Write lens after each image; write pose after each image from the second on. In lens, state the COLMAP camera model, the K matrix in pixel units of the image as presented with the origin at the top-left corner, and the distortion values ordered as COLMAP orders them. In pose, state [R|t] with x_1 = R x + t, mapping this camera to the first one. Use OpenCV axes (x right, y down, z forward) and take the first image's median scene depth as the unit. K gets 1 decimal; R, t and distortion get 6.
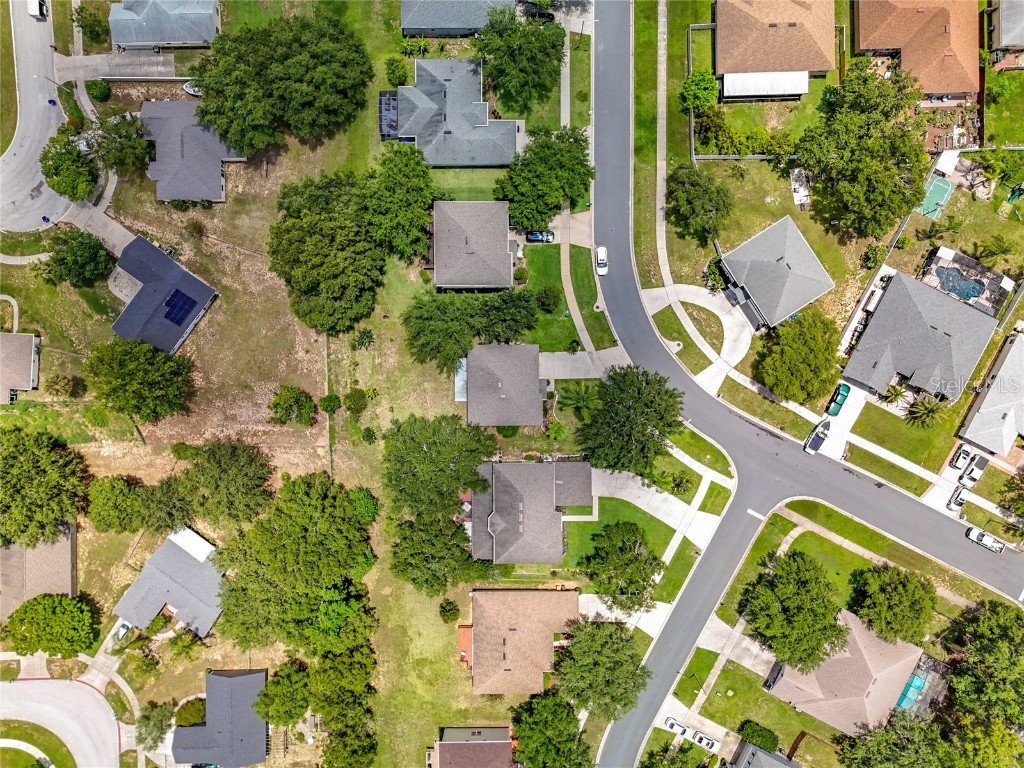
lens RADIAL K [[764.6, 0, 512.8], [0, 764.6, 381.6], [0, 0, 1]] dist [0.049466, -0.001788]
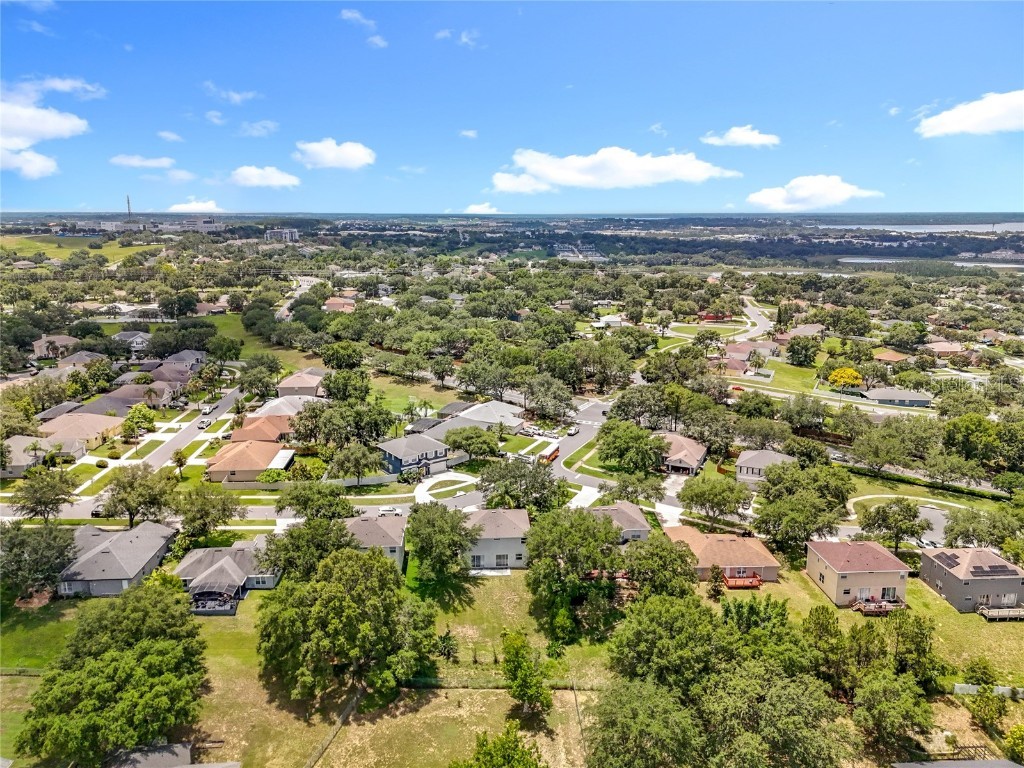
lens RADIAL K [[764.6, 0, 512.8], [0, 764.6, 381.6], [0, 0, 1]] dist [0.049466, -0.001788]
pose [[-0.056463, -0.205335, 0.977062, -1.044833], [0.998378, -0.004442, 0.056761, -0.029747], [-0.007315, 0.978682, 0.205253, 0.531828]]
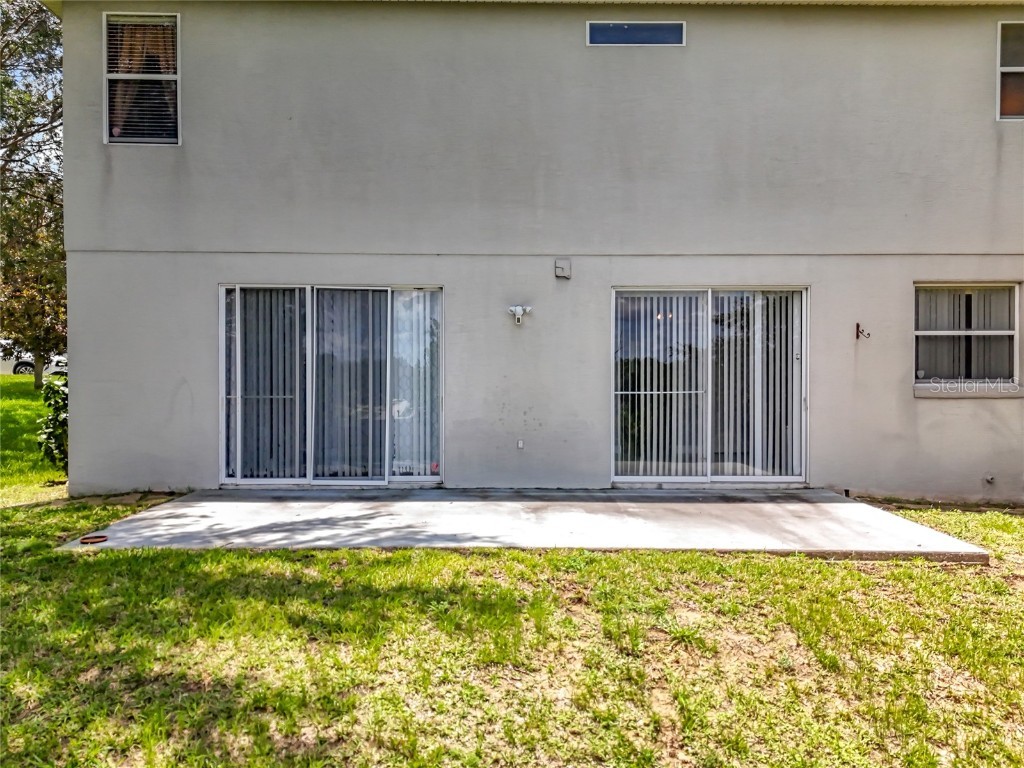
lens RADIAL K [[760.3, 0, 507.1], [0, 760.3, 384.3], [0, 0, 1]] dist [0.046831, -0.002730]
pose [[-0.013354, 0.009237, 0.999868, -0.124209], [0.999889, 0.006729, 0.013292, -0.005175], [-0.006605, 0.999935, -0.009325, 0.995179]]
